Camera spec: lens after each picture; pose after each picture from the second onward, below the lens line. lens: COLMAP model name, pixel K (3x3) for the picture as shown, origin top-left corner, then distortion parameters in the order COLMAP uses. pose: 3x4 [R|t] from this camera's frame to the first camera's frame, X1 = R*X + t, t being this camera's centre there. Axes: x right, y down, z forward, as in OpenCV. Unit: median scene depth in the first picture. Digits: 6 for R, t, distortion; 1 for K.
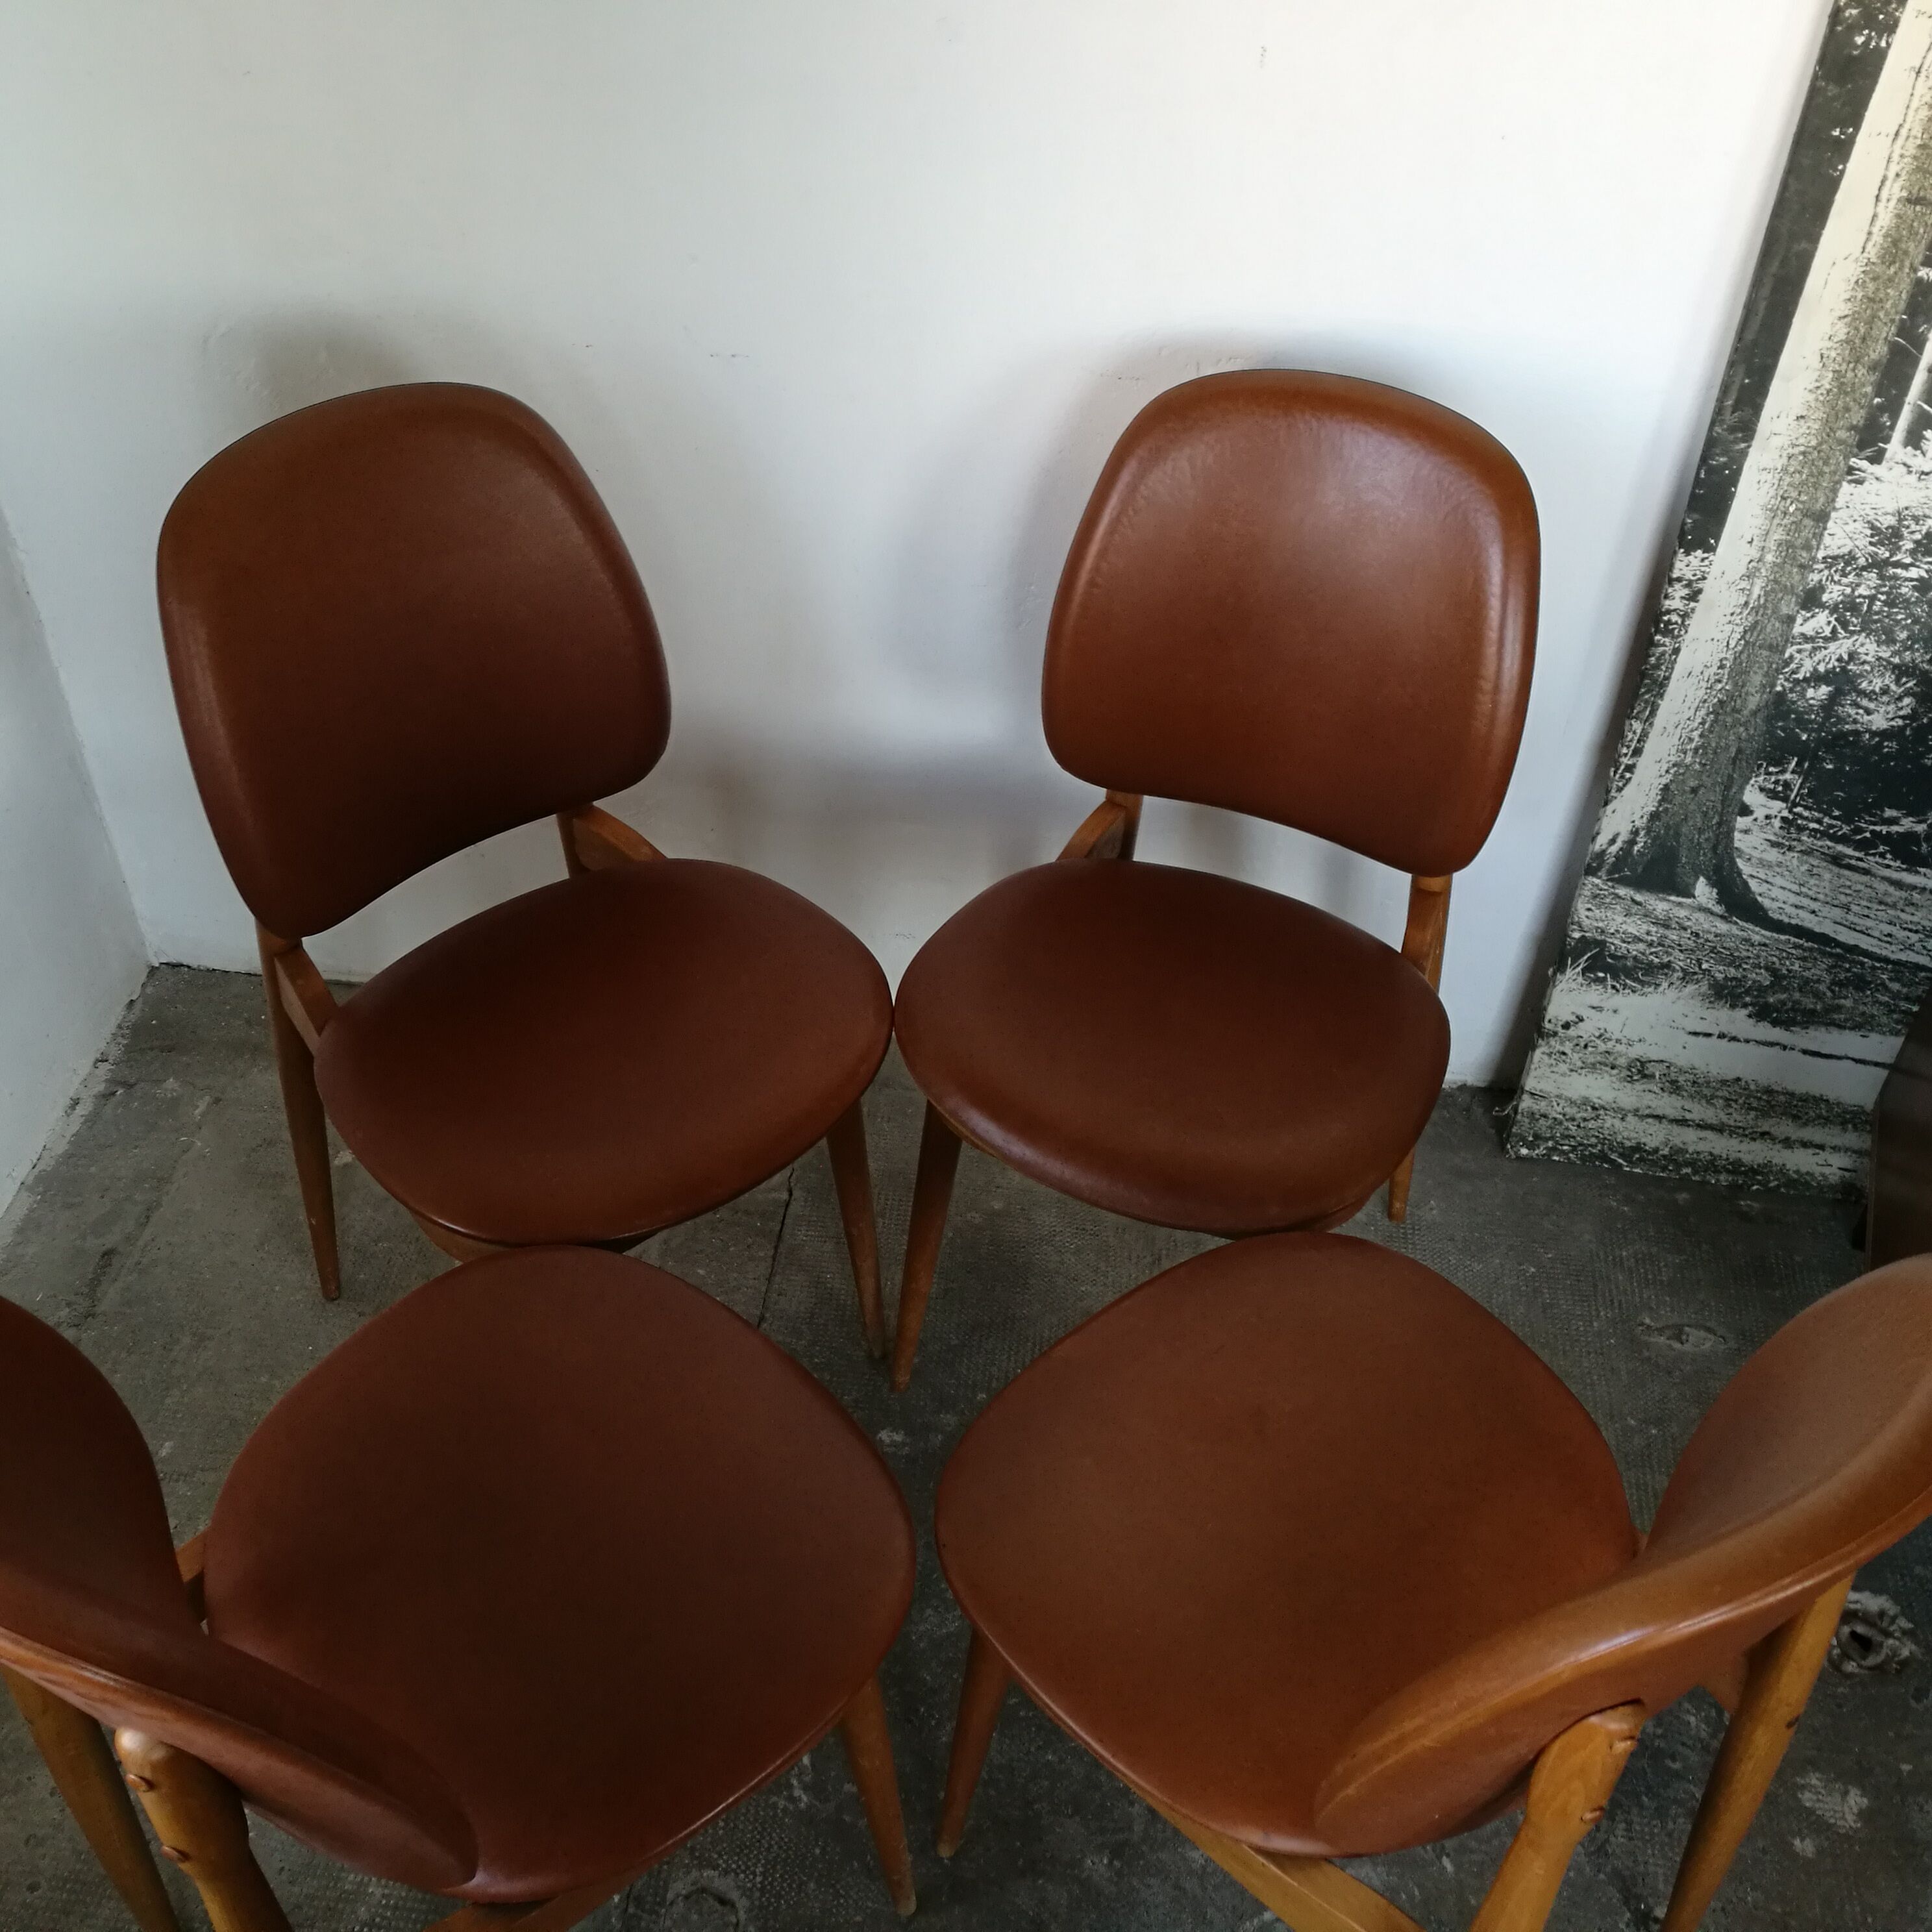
lens RADIAL K [[1991.9, 0, 983.0], [0, 1991.9, 976.6], [0, 0, 1]] dist [-0.012012, 0.000000]
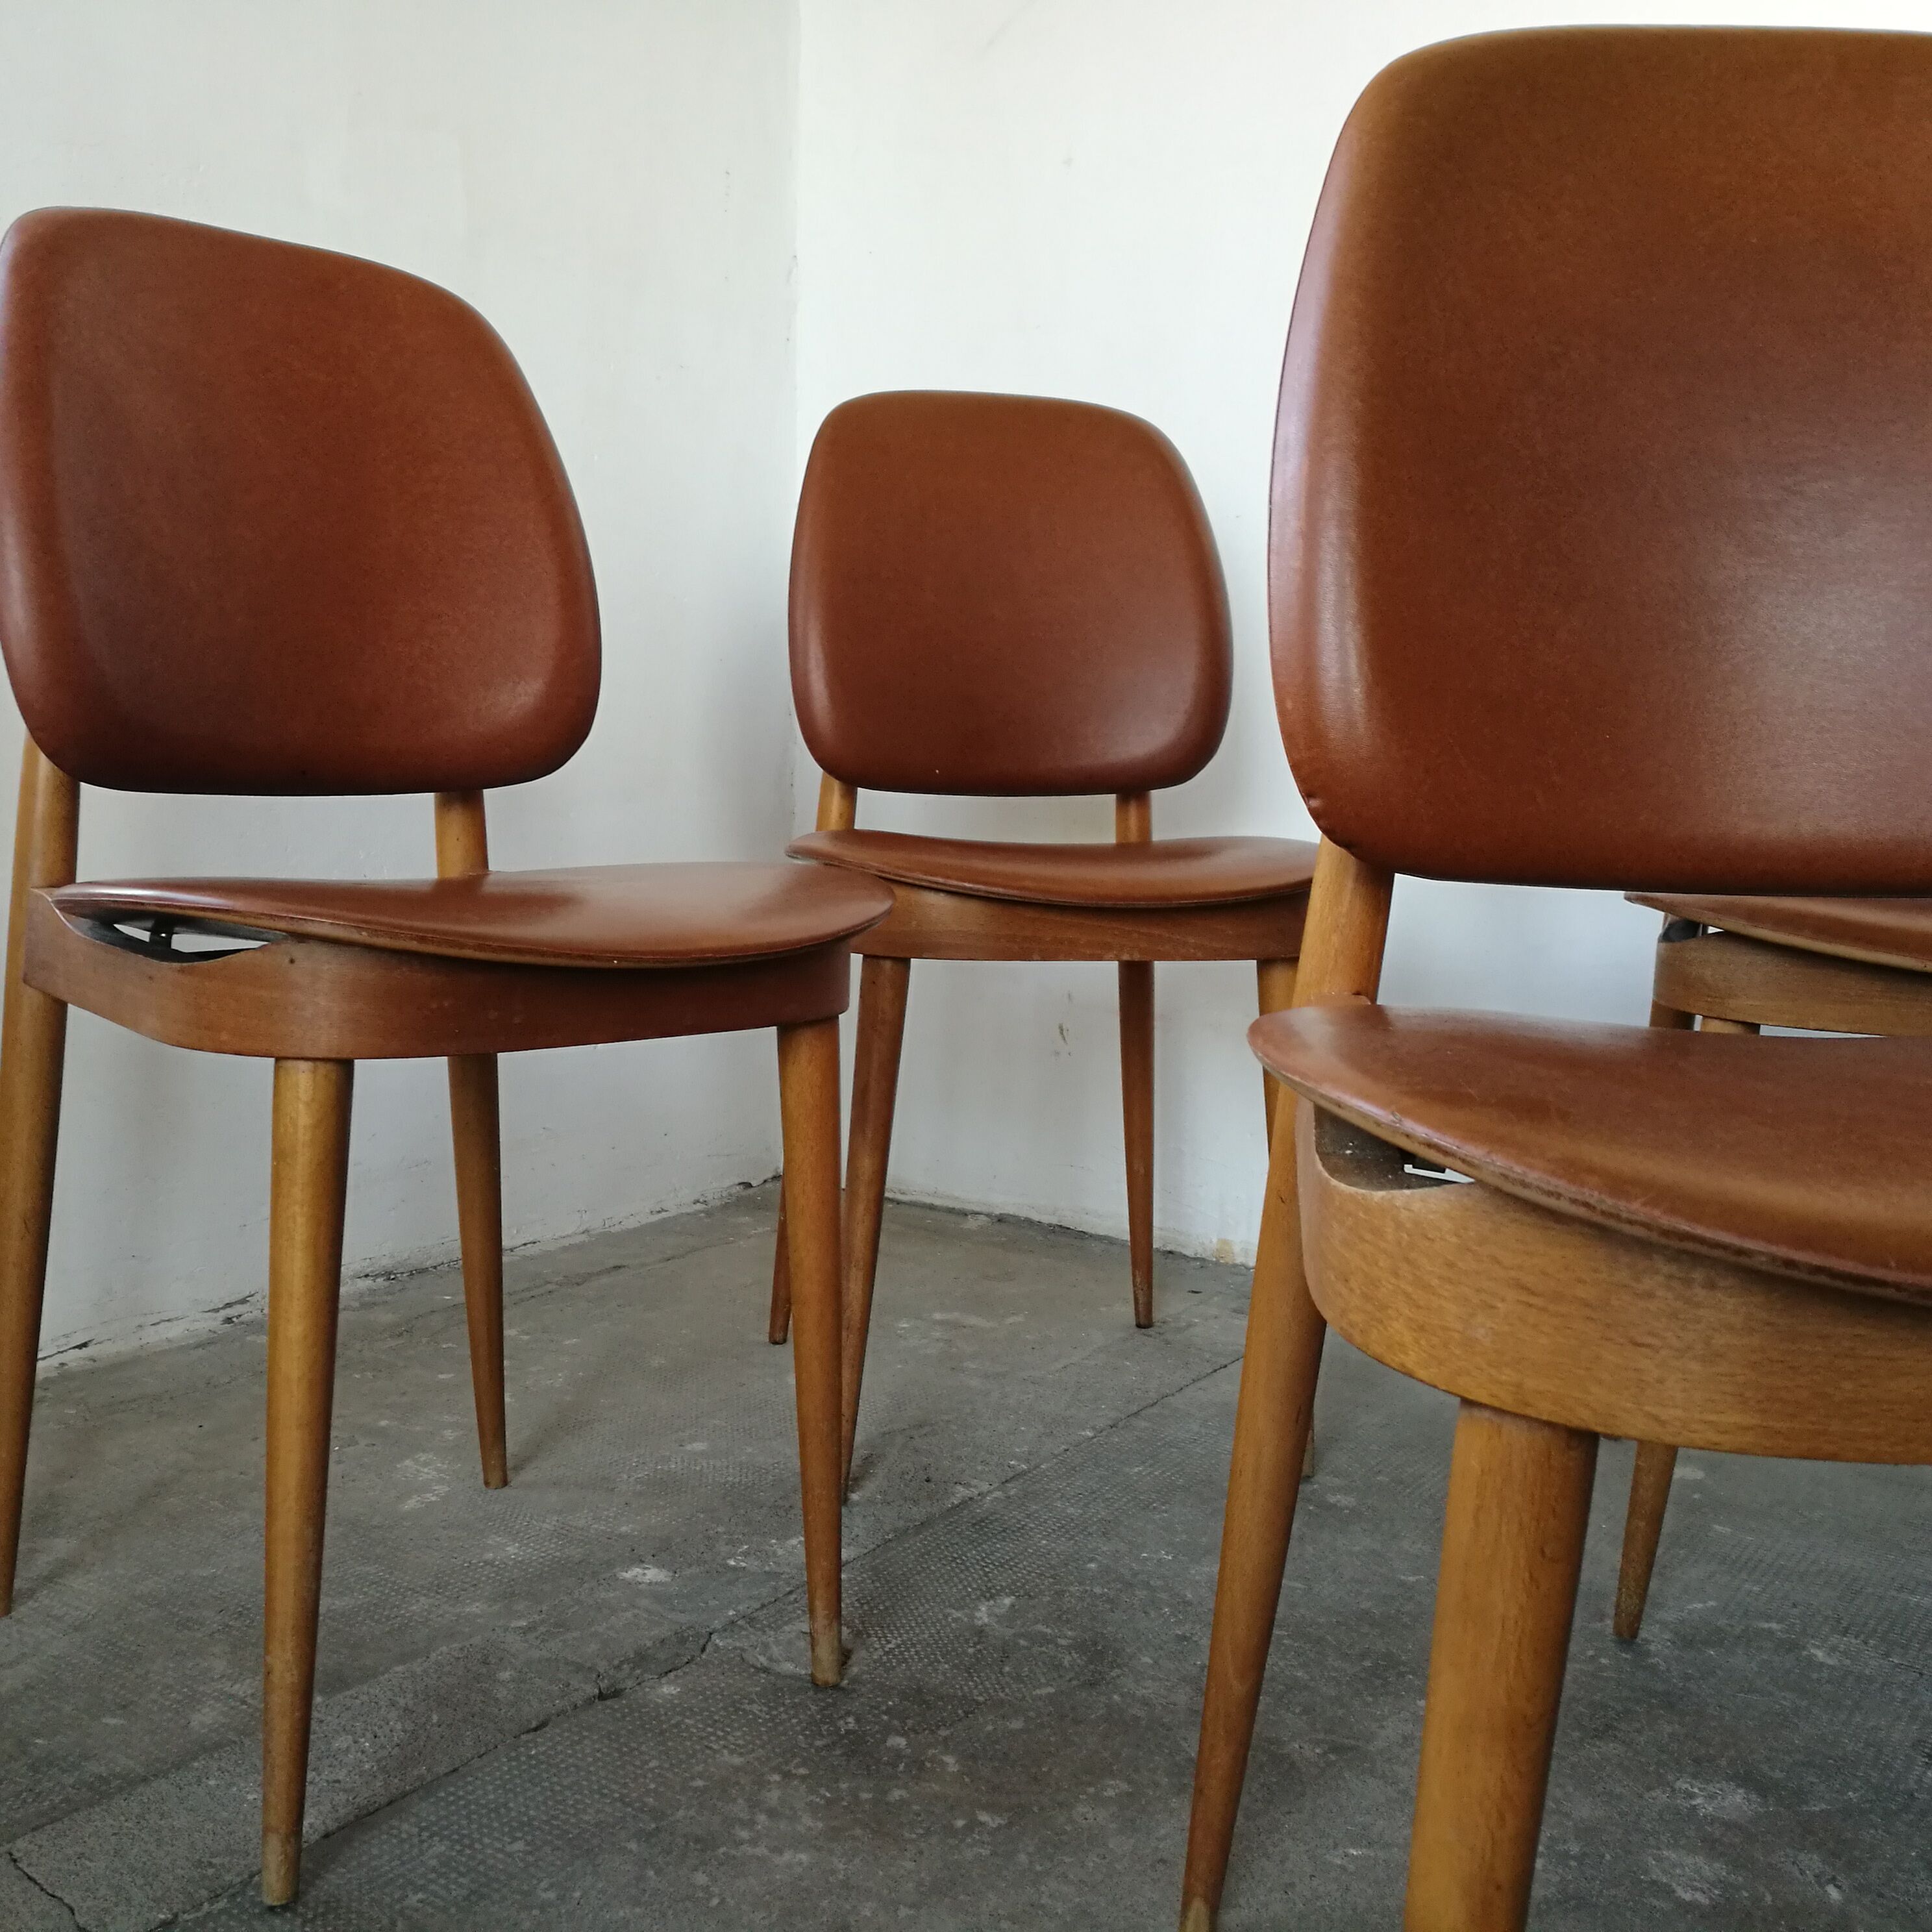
lens RADIAL K [[1991.9, 0, 958.9], [0, 1991.9, 1035.9], [0, 0, 1]] dist [-0.012012, 0.000000]
pose [[0.875206, 0.075624, -0.477803, 0.239670], [-0.337009, 0.803899, -0.490072, 0.558021], [0.347045, 0.589938, 0.729063, 0.244216]]
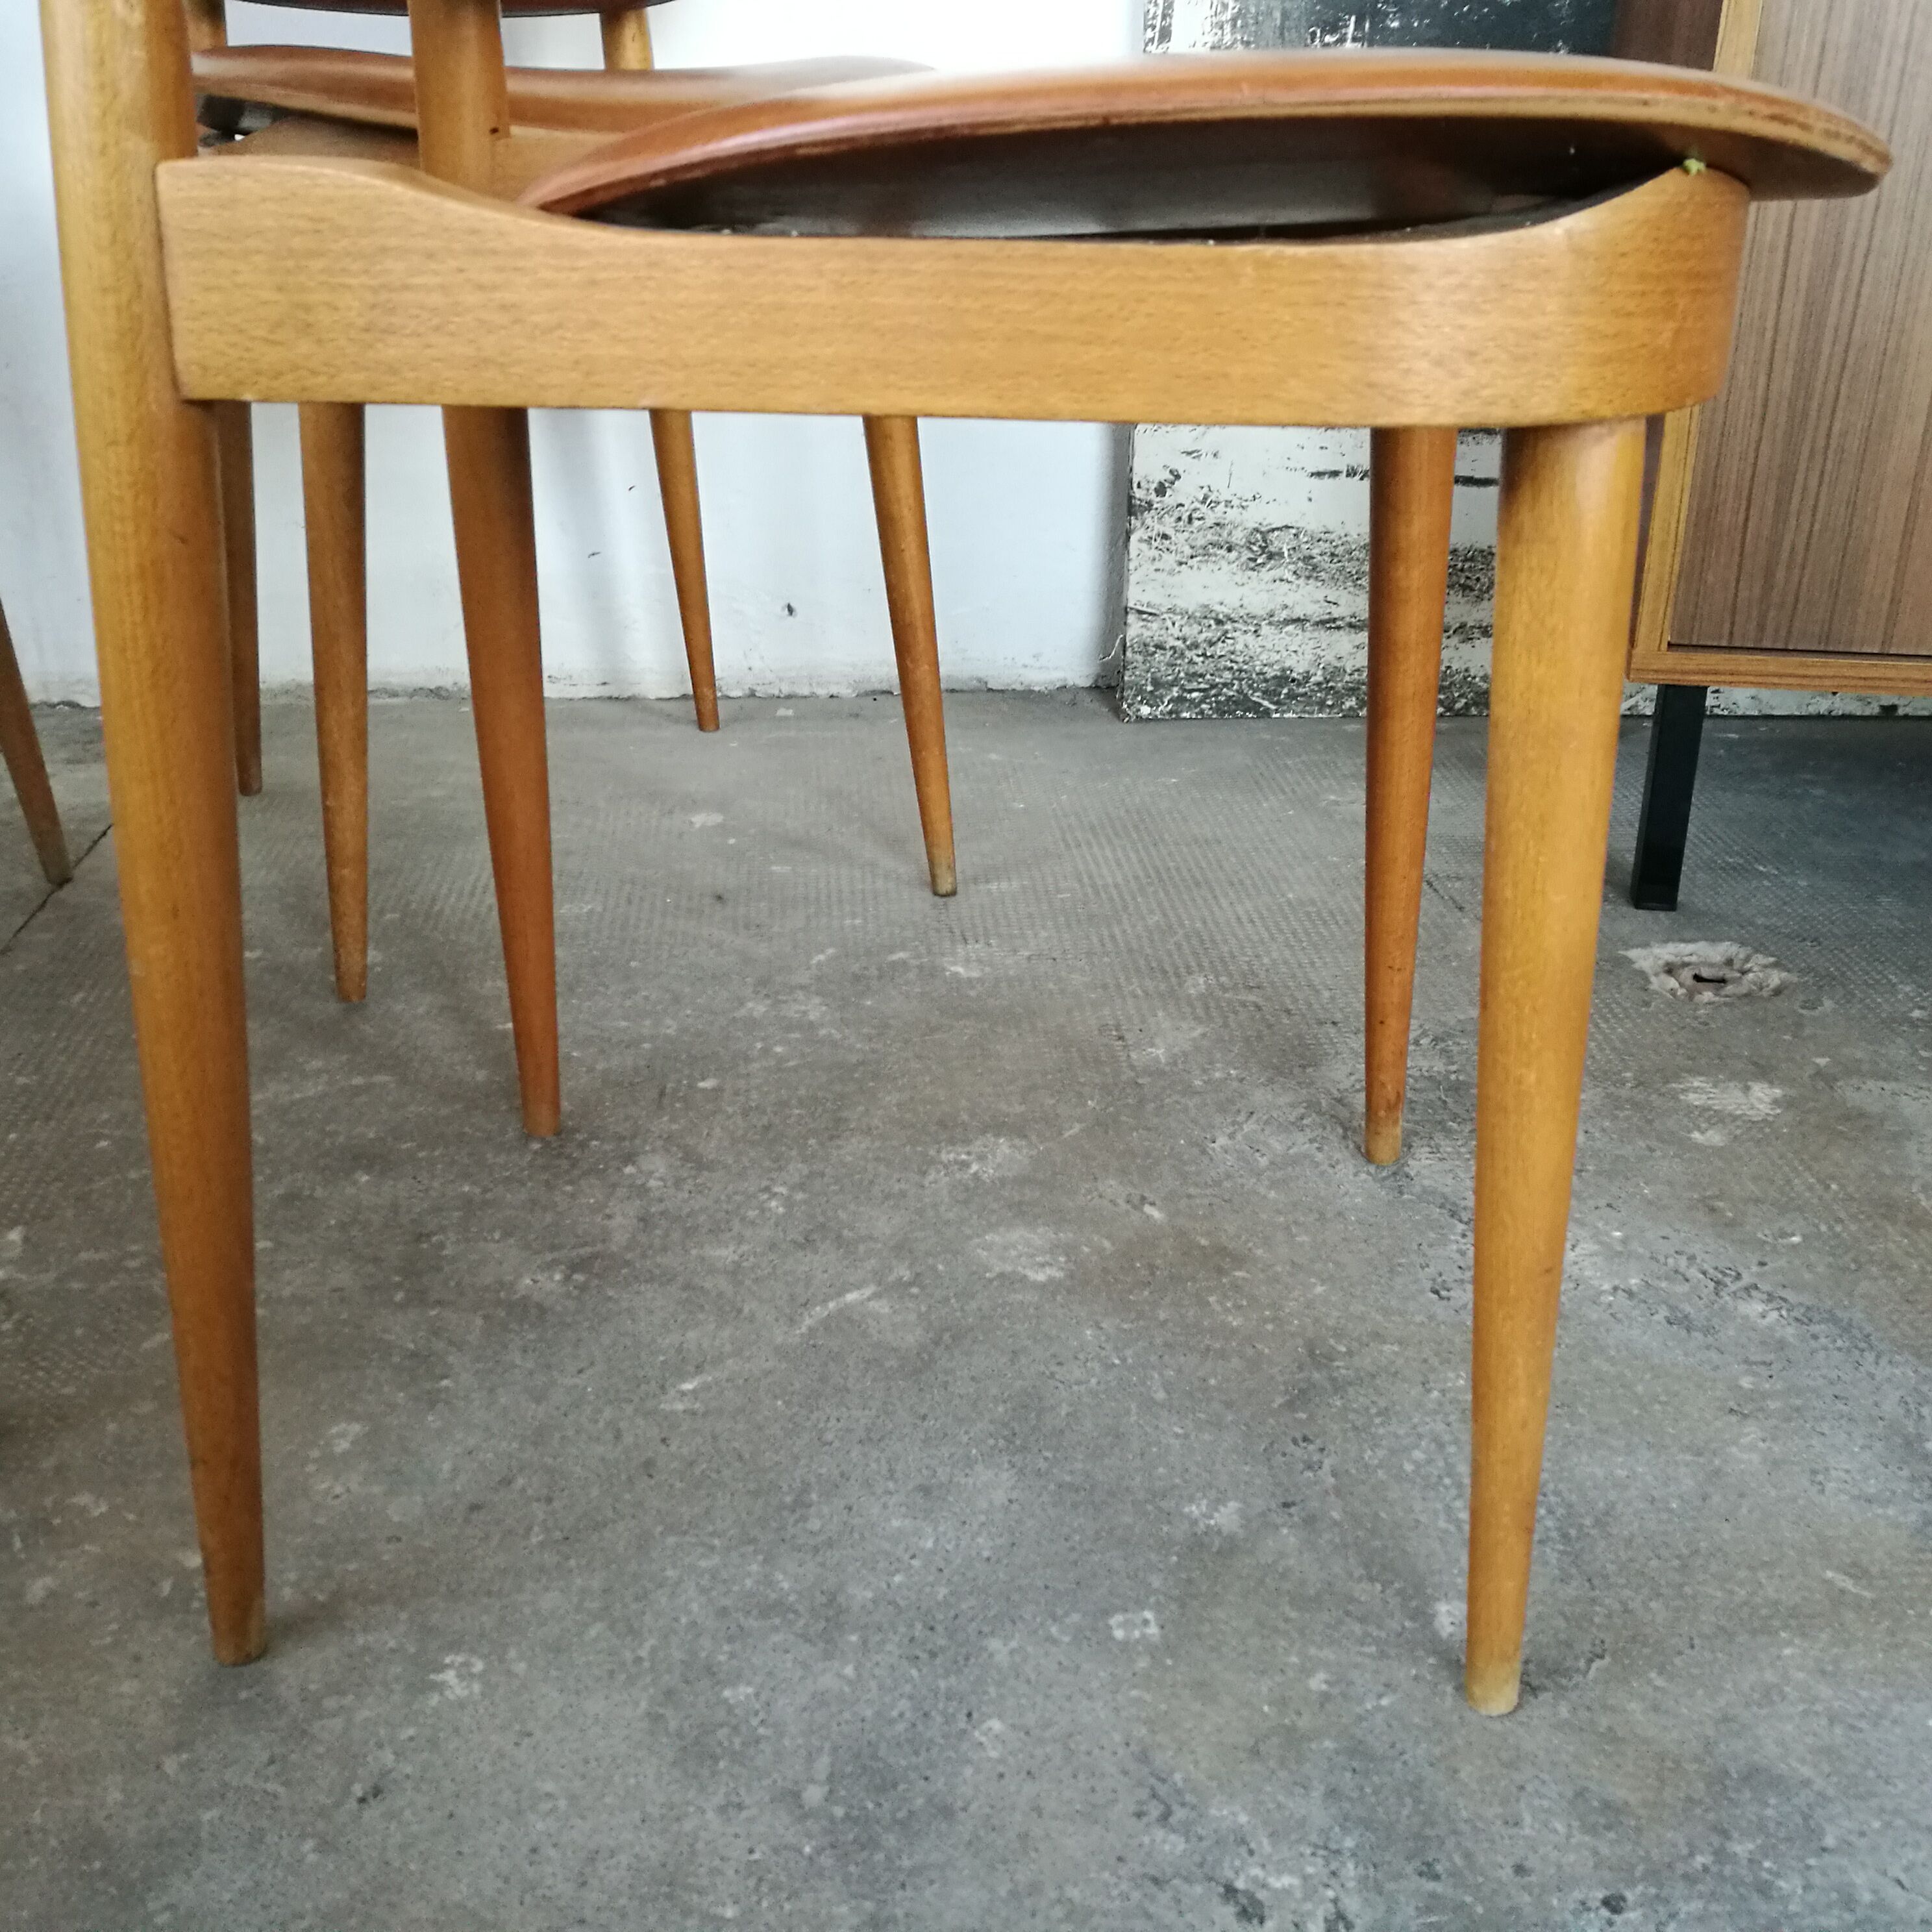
lens RADIAL K [[1991.9, 0, 962.5], [0, 1991.9, 979.5], [0, 0, 1]] dist [-0.012012, 0.000000]
pose [[0.981212, -0.098712, 0.165769, 0.077979], [0.146248, 0.940940, -0.305357, 0.487303], [-0.125837, 0.323863, 0.937698, 0.384741]]
